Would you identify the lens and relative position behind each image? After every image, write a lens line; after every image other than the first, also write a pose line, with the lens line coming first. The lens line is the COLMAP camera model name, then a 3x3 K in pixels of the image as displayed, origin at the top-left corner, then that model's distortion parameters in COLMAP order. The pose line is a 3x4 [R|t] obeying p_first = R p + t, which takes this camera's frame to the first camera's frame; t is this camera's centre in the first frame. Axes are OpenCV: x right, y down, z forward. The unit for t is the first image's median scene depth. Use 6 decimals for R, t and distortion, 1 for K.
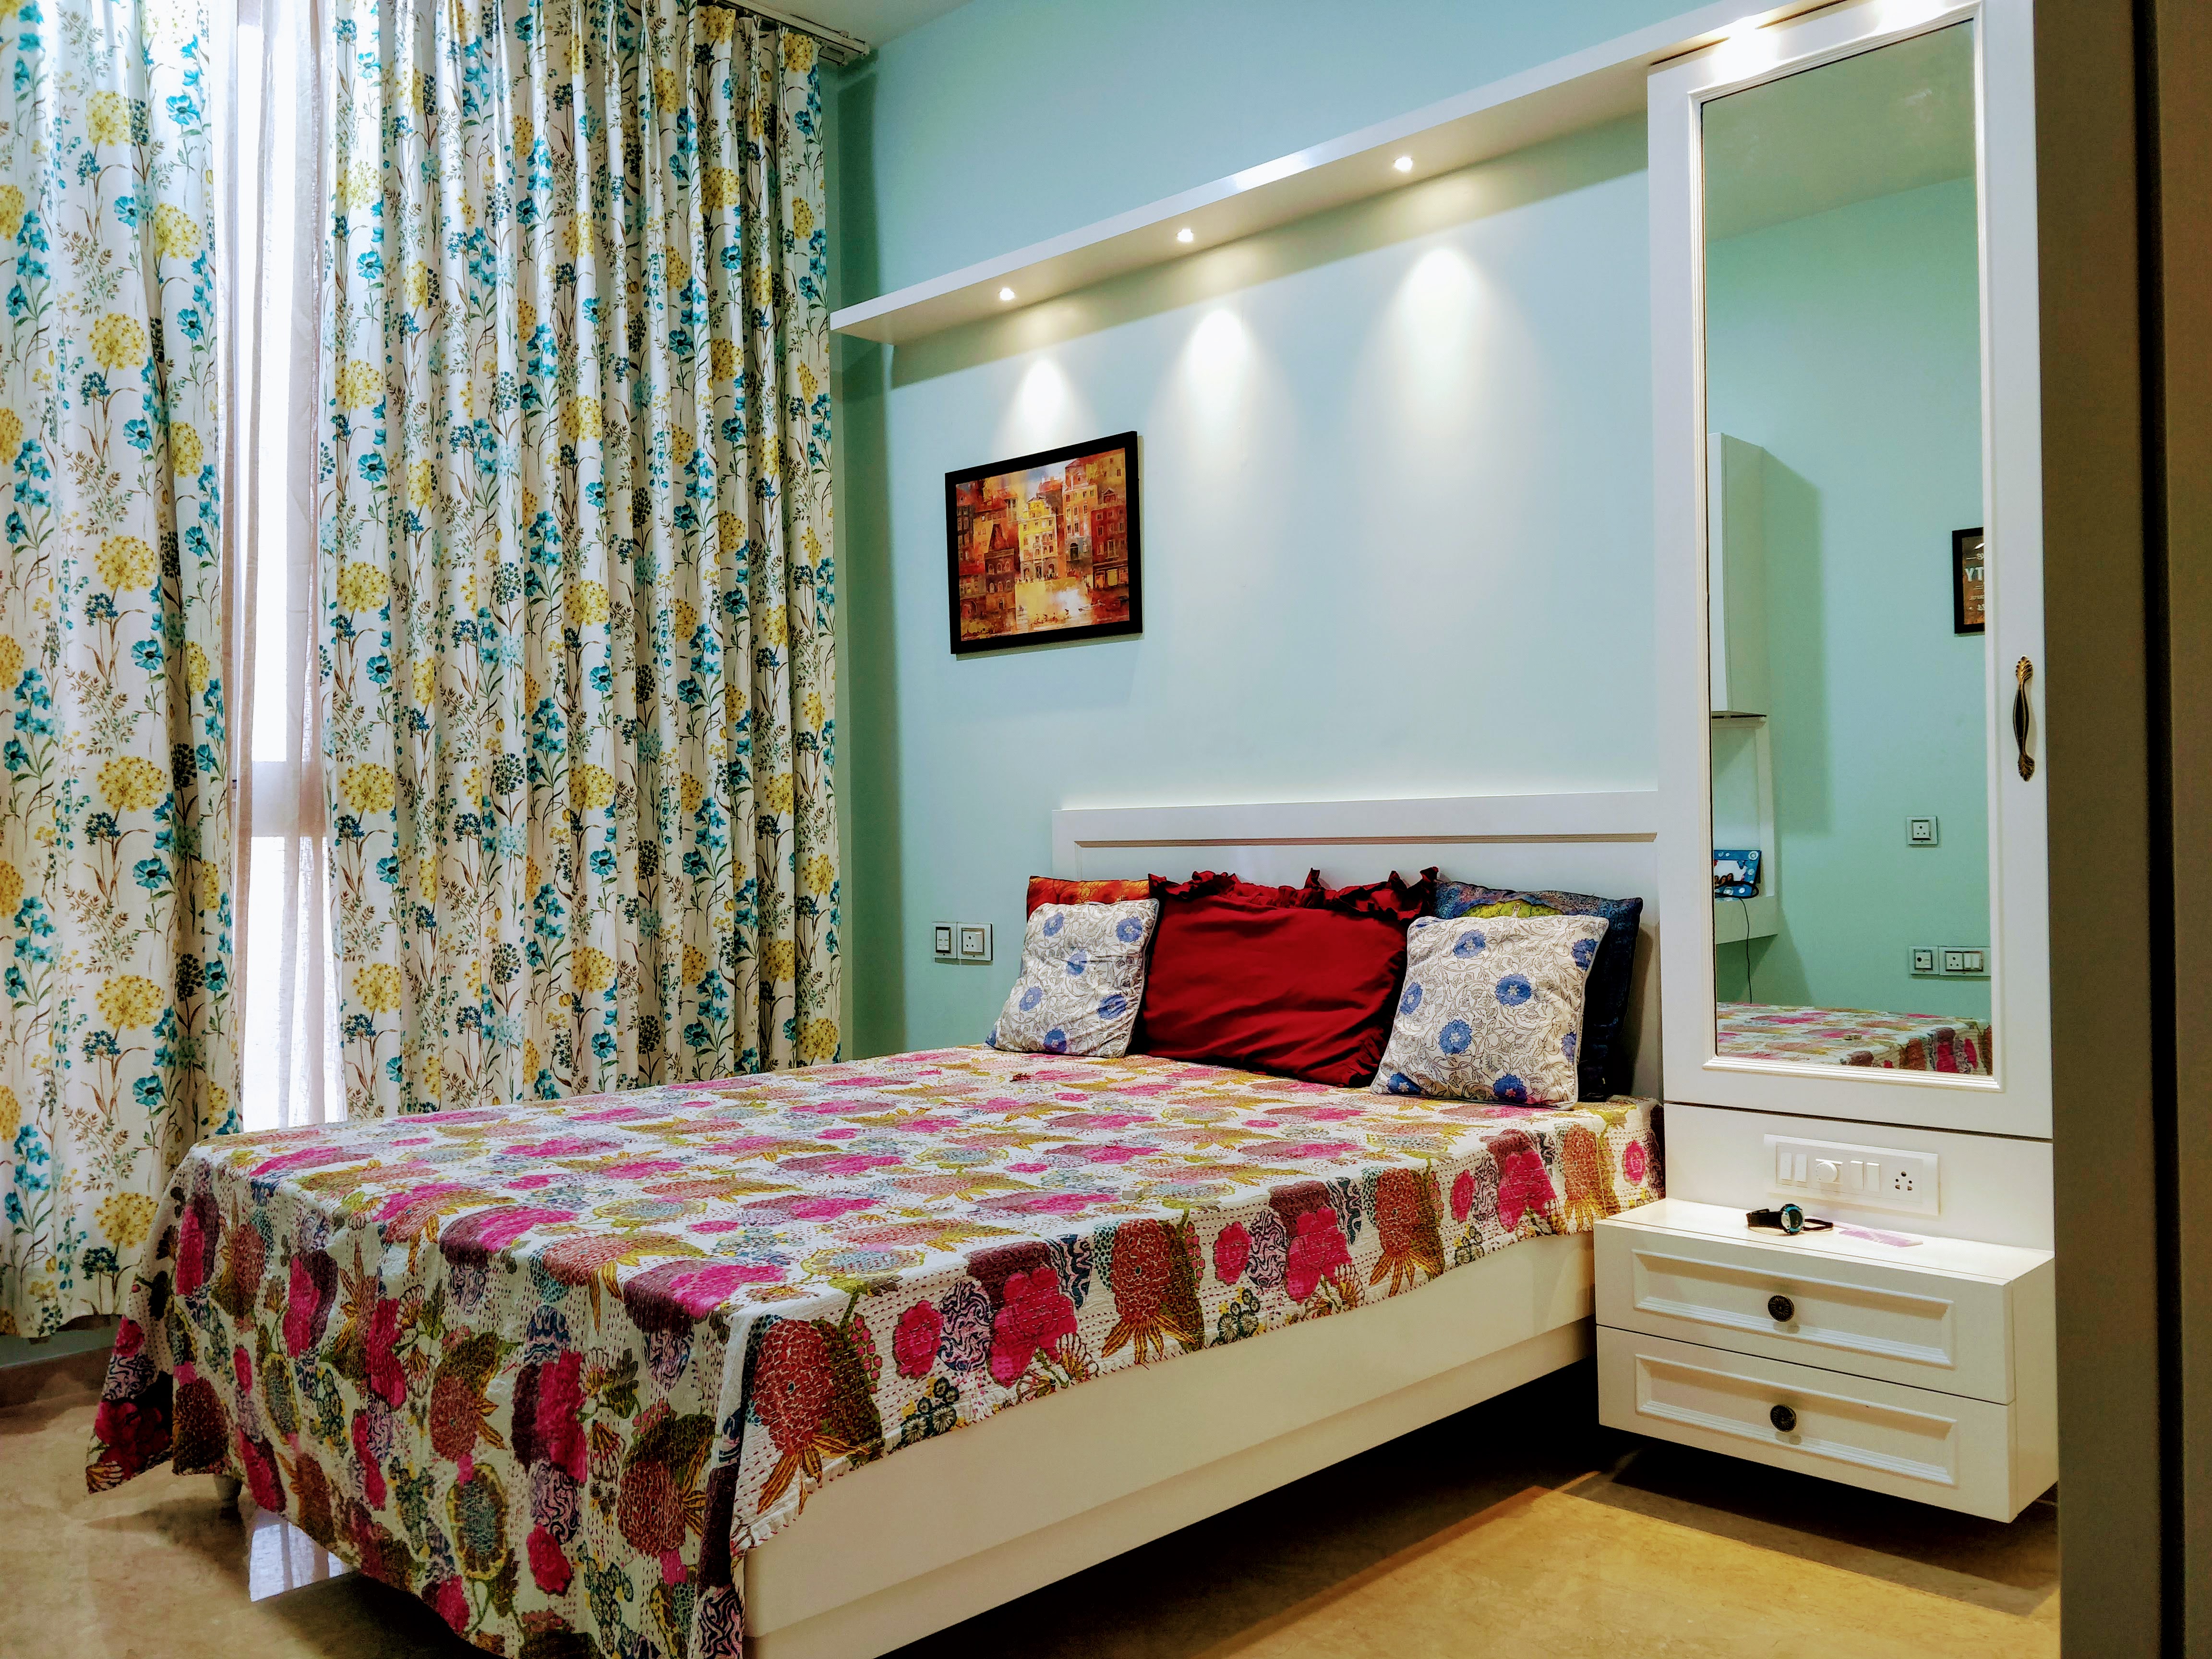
lens RADIAL K [[1784.5, 0, 1106.0], [0, 1784.5, 829.5], [0, 0, 1]] dist [0.031389, -0.046273]
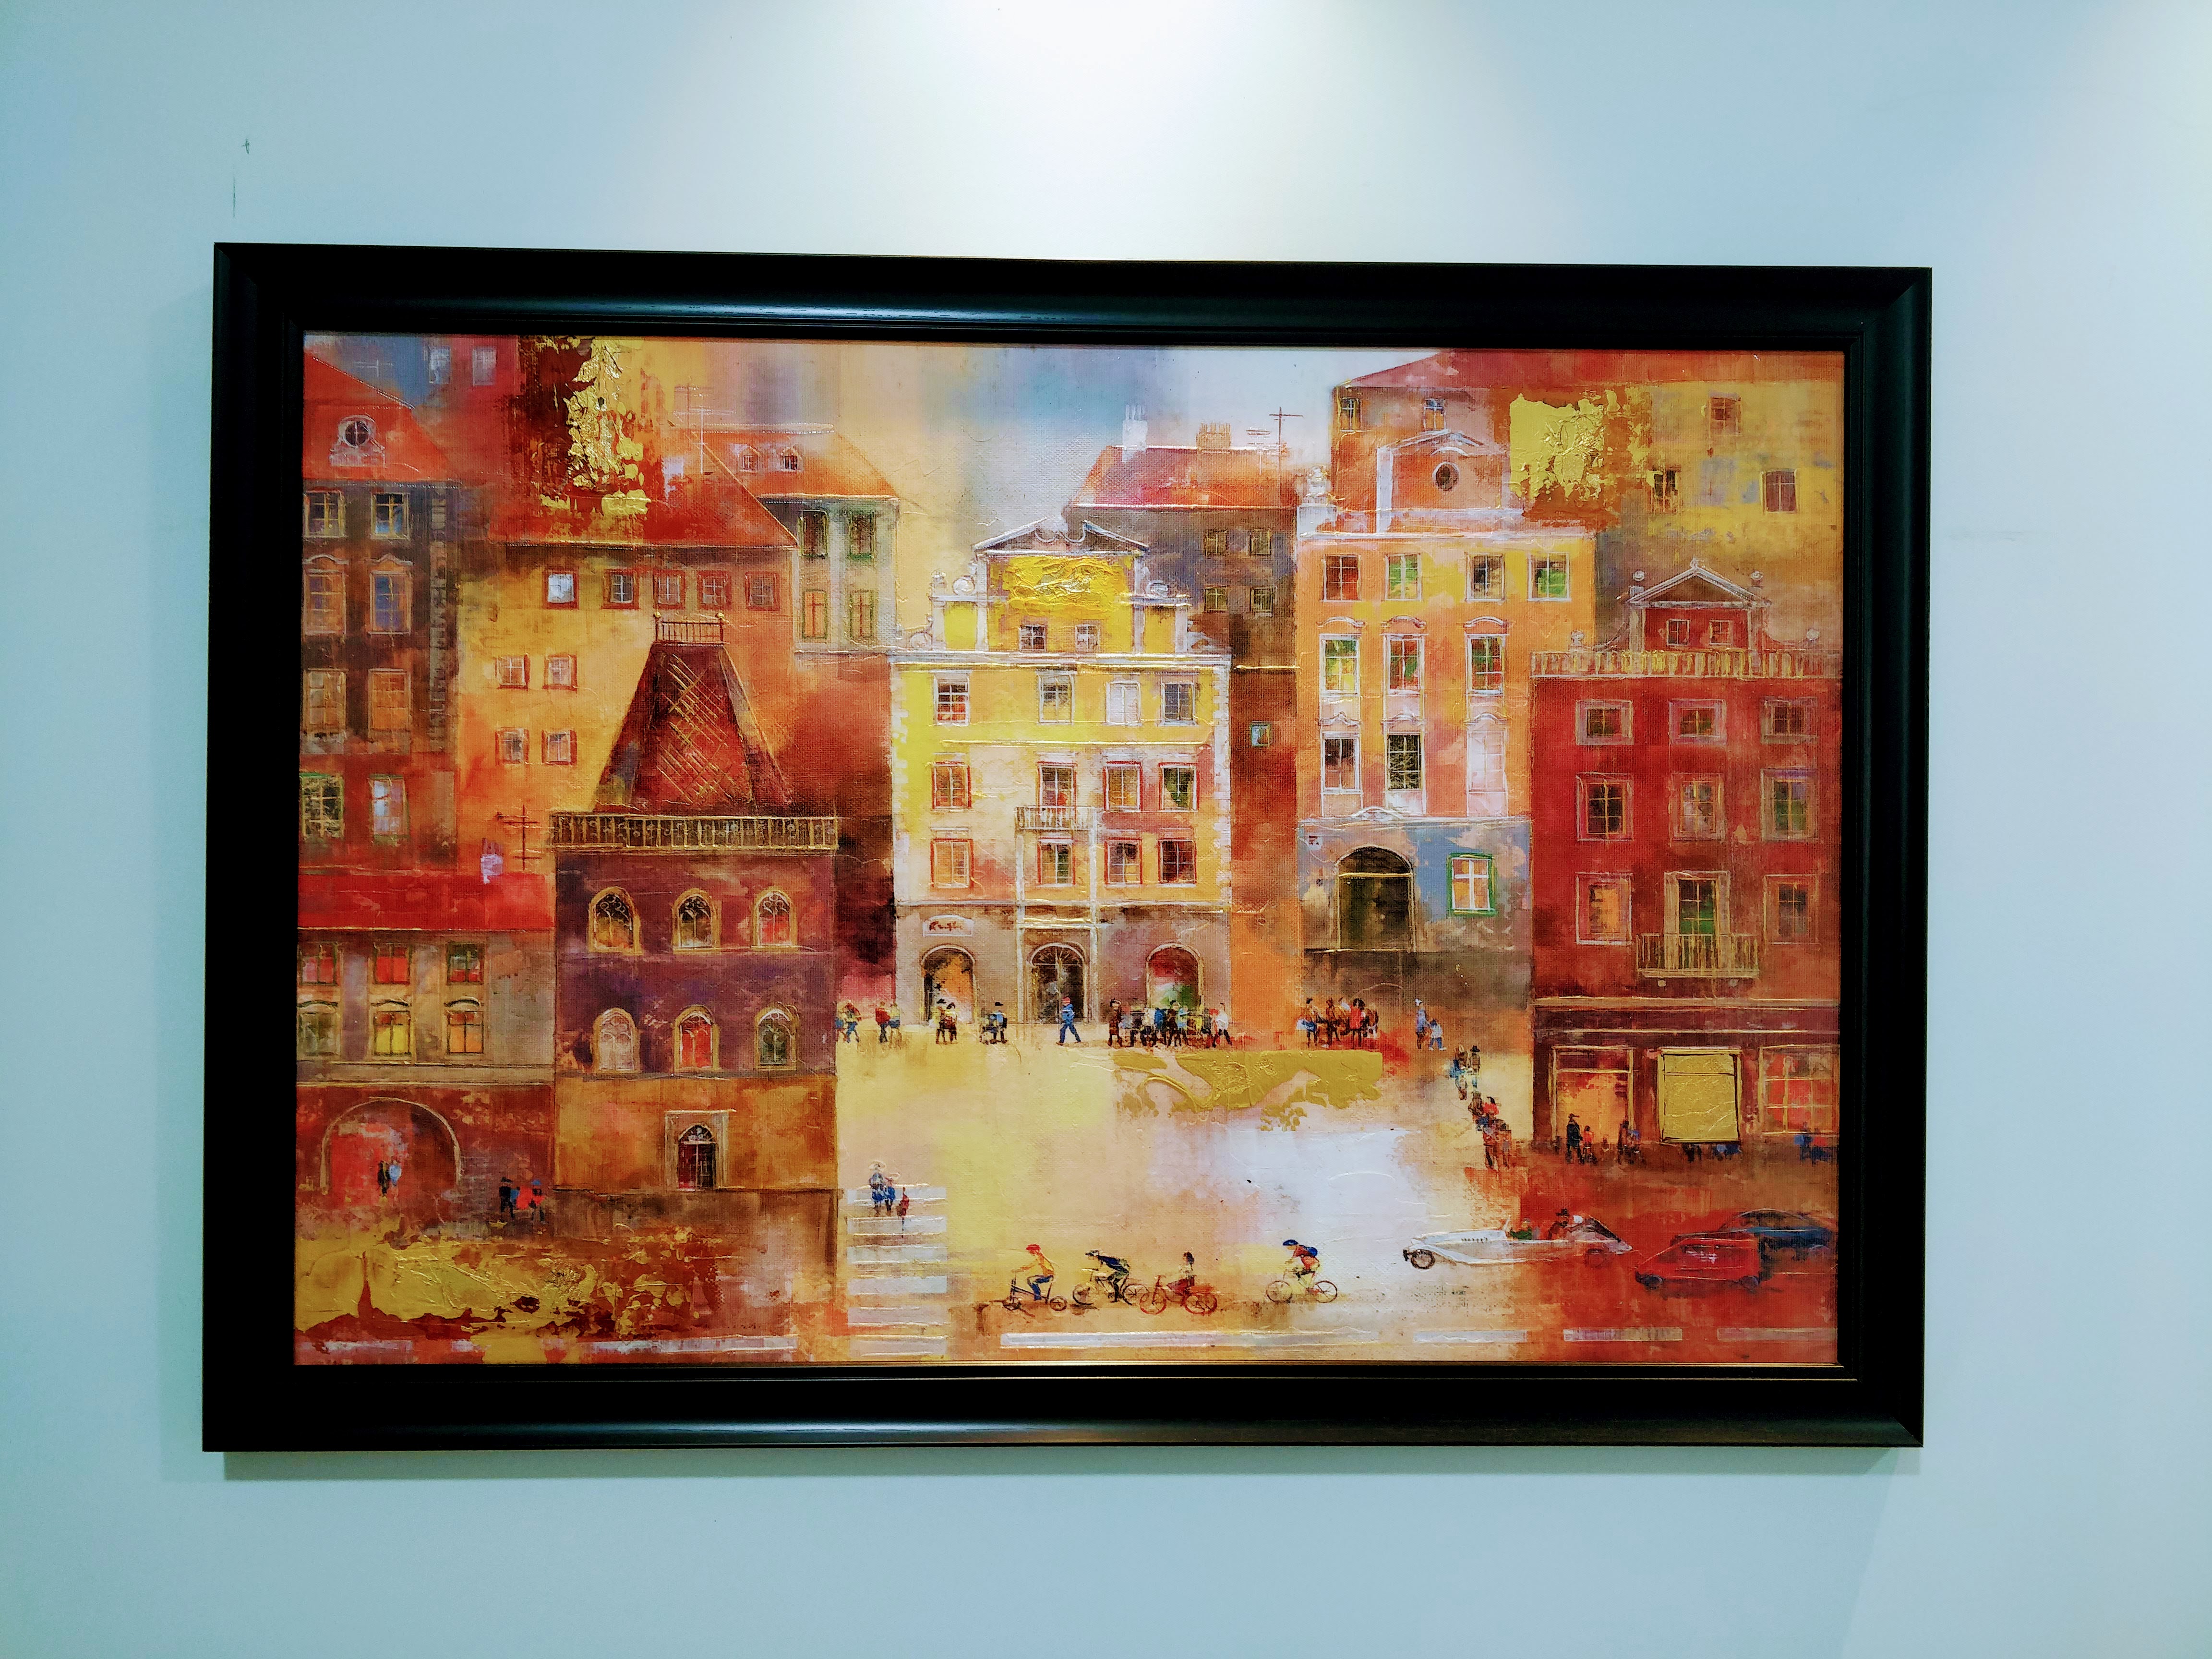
lens RADIAL K [[1784.5, 0, 1106.0], [0, 1784.5, 829.5], [0, 0, 1]] dist [0.031389, -0.046273]
pose [[0.688735, 0.042660, 0.723757, -0.154304], [-0.010546, 0.998751, -0.048833, -0.152554], [-0.724937, 0.026000, 0.688324, 0.896046]]
